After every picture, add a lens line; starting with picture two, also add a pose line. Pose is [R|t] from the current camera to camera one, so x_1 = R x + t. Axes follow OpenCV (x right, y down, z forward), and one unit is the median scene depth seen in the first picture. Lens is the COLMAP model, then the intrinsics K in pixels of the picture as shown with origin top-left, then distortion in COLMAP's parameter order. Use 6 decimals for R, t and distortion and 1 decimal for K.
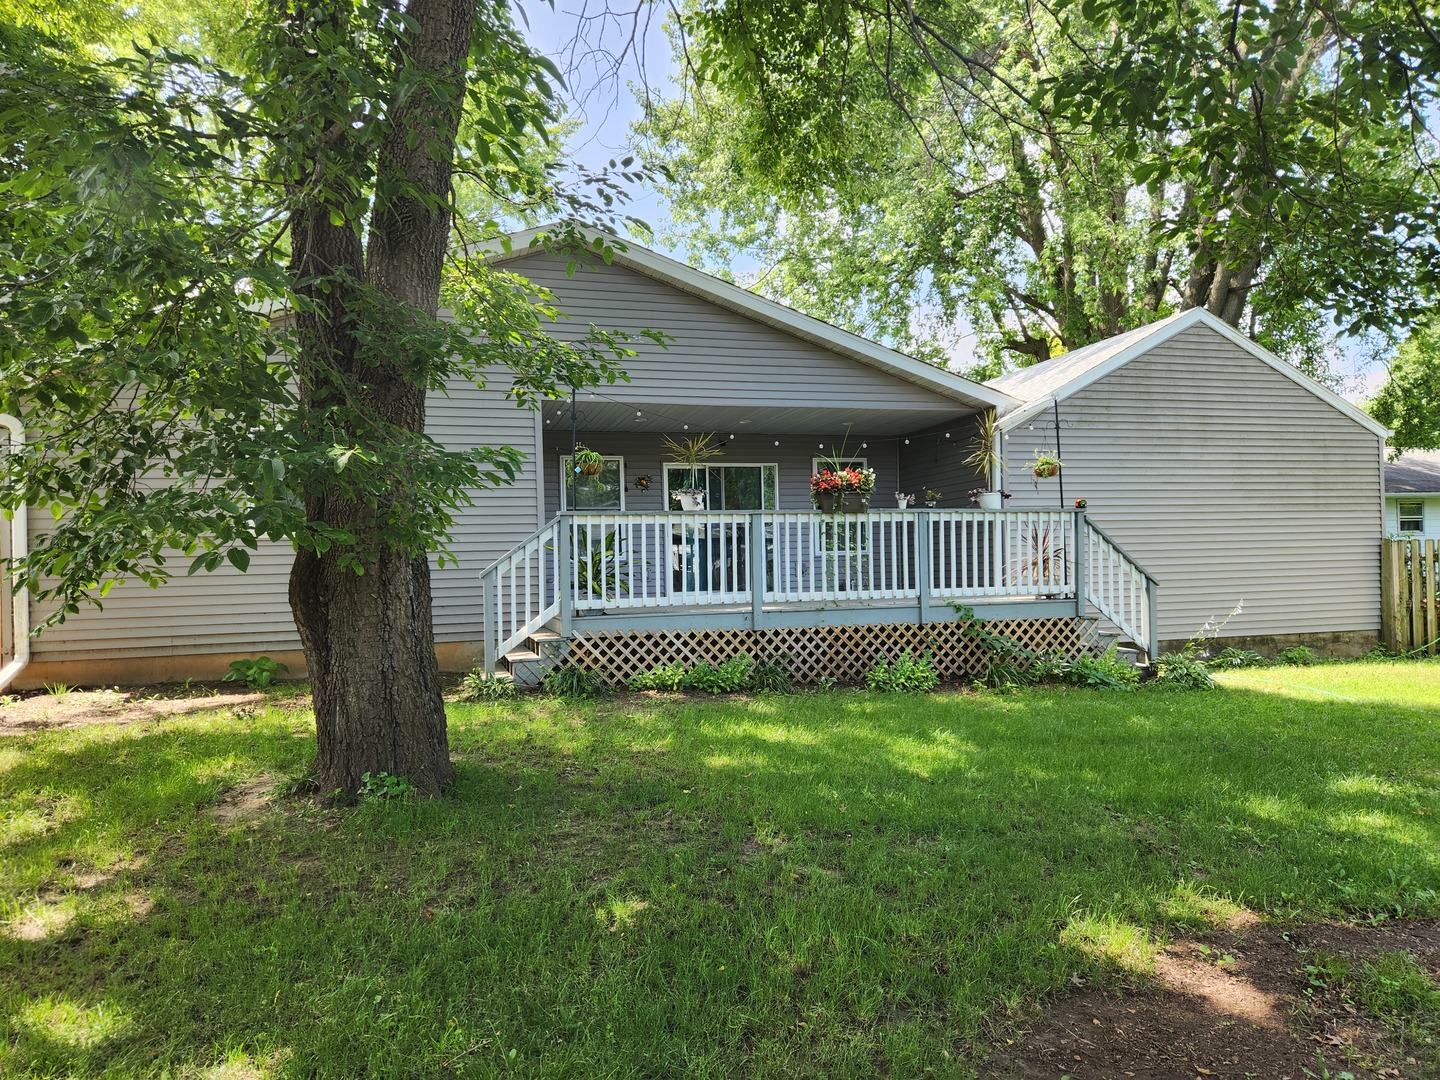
lens RADIAL K [[964.1, 0, 717.0], [0, 964.1, 549.7], [0, 0, 1]] dist [0.086327, -0.075534]
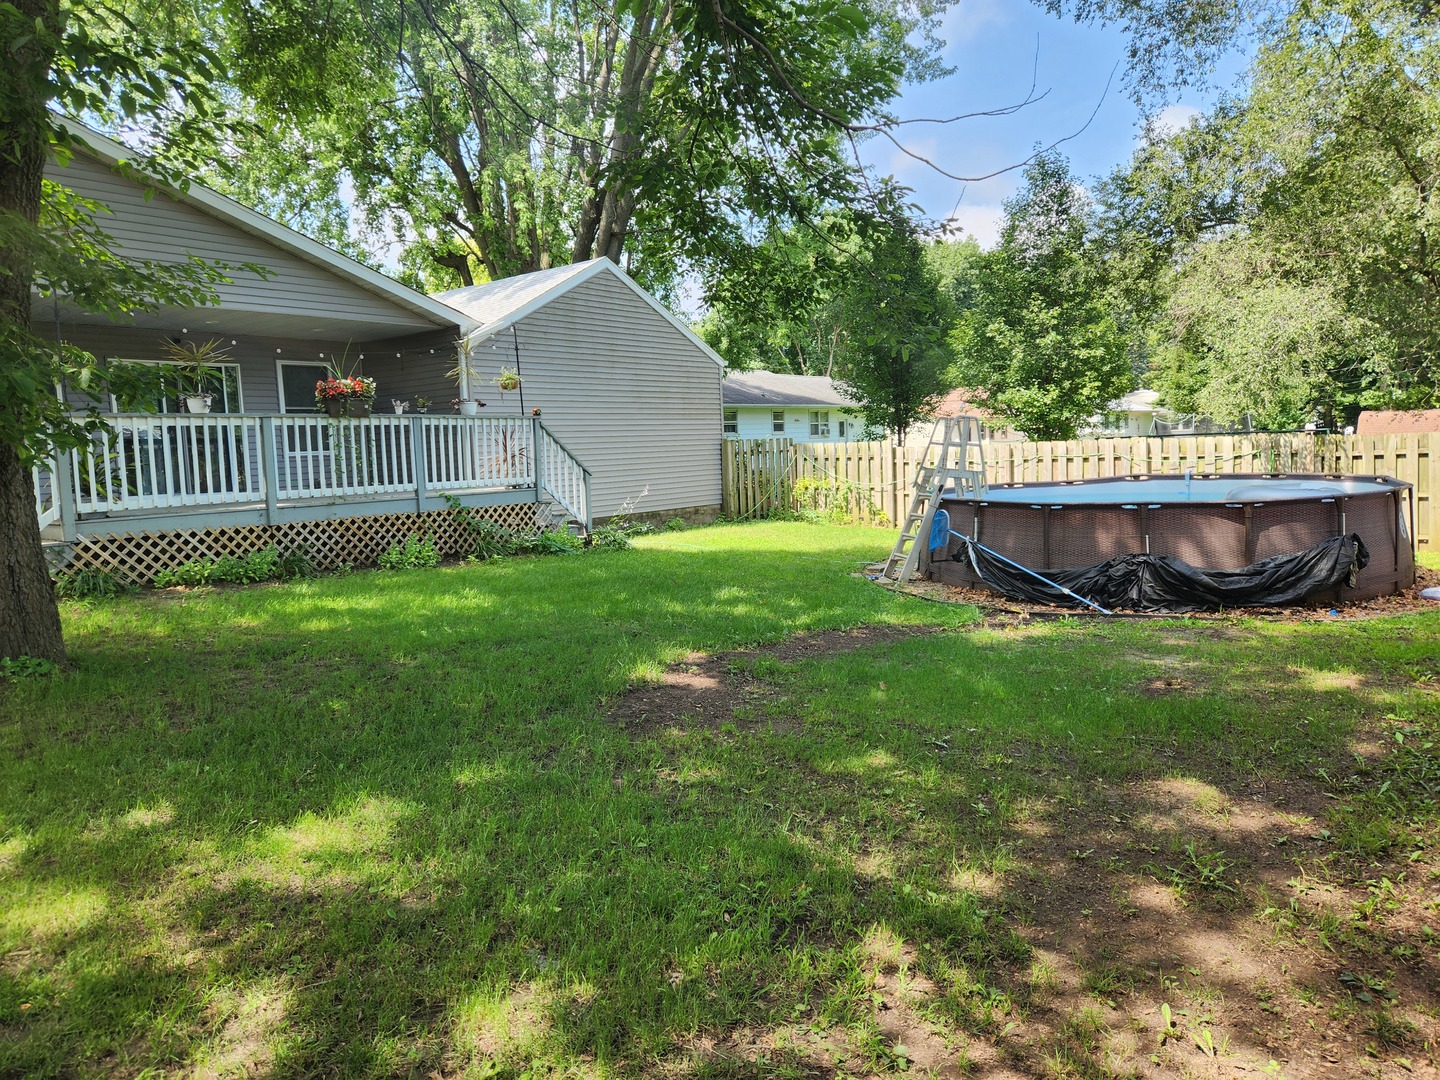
lens RADIAL K [[964.8, 0, 715.8], [0, 964.8, 532.1], [0, 0, 1]] dist [0.073836, -0.071513]
pose [[0.821402, -0.058621, 0.567329, -0.167155], [0.010107, 0.996044, 0.088286, -0.000730], [-0.570260, -0.066785, 0.818745, -0.178379]]
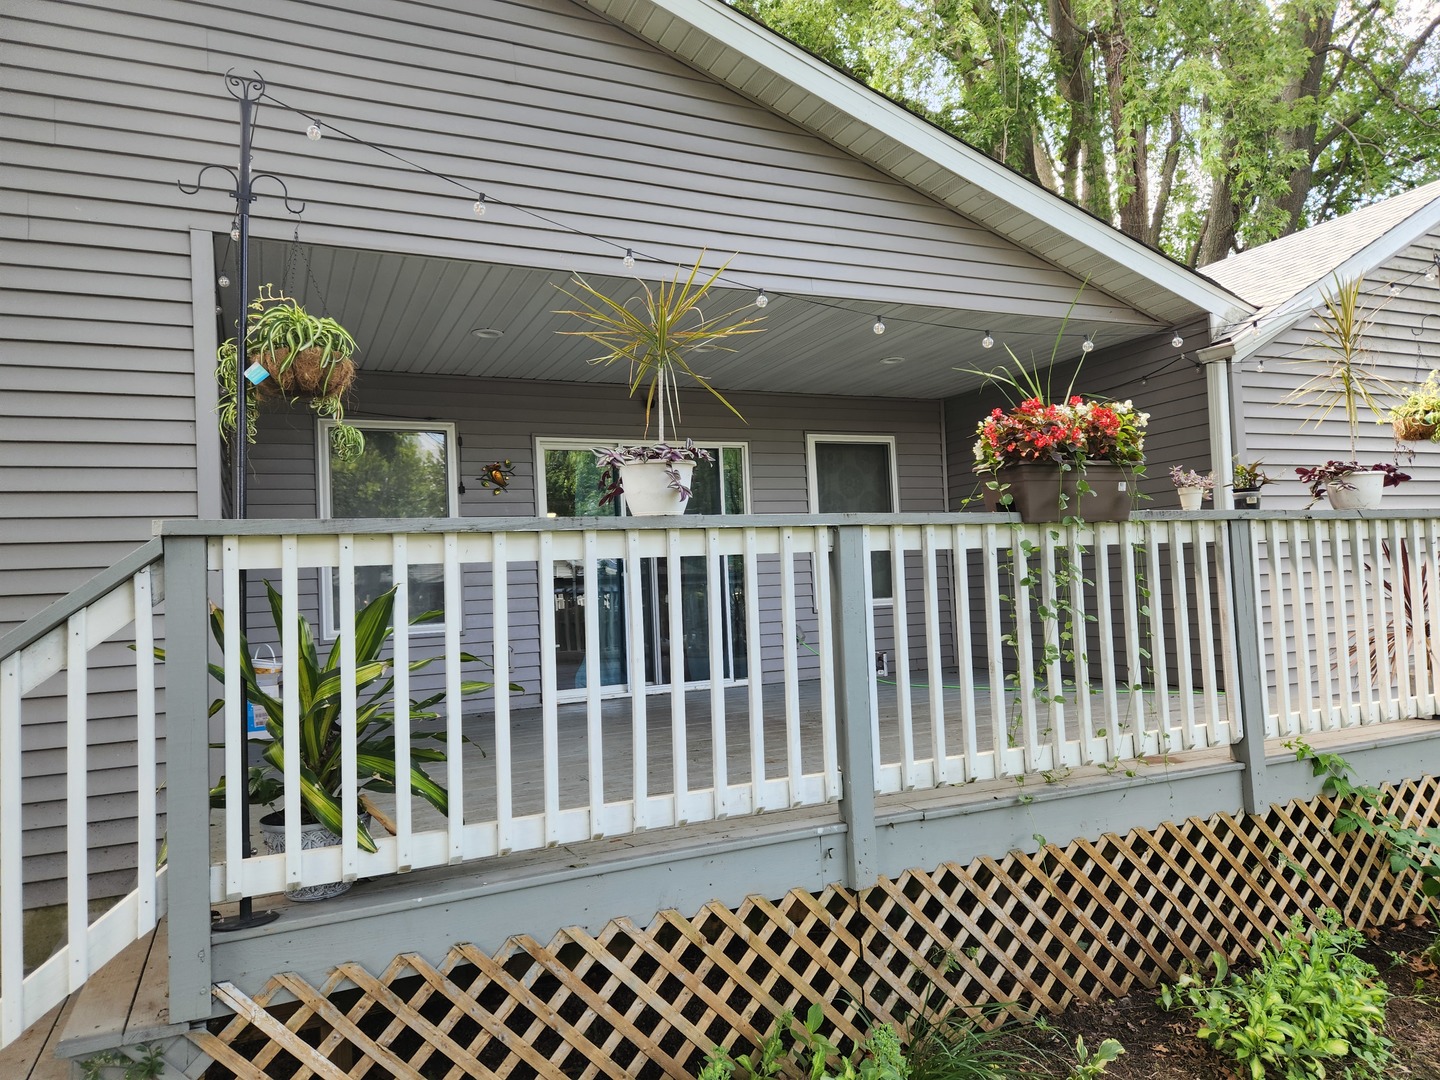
lens RADIAL K [[964.8, 0, 715.8], [0, 964.8, 532.1], [0, 0, 1]] dist [0.073836, -0.071513]
pose [[0.989170, -0.012133, 0.146272, -0.050736], [0.018994, 0.998779, -0.045604, -0.020235], [-0.145540, 0.047889, 0.988193, 0.657237]]
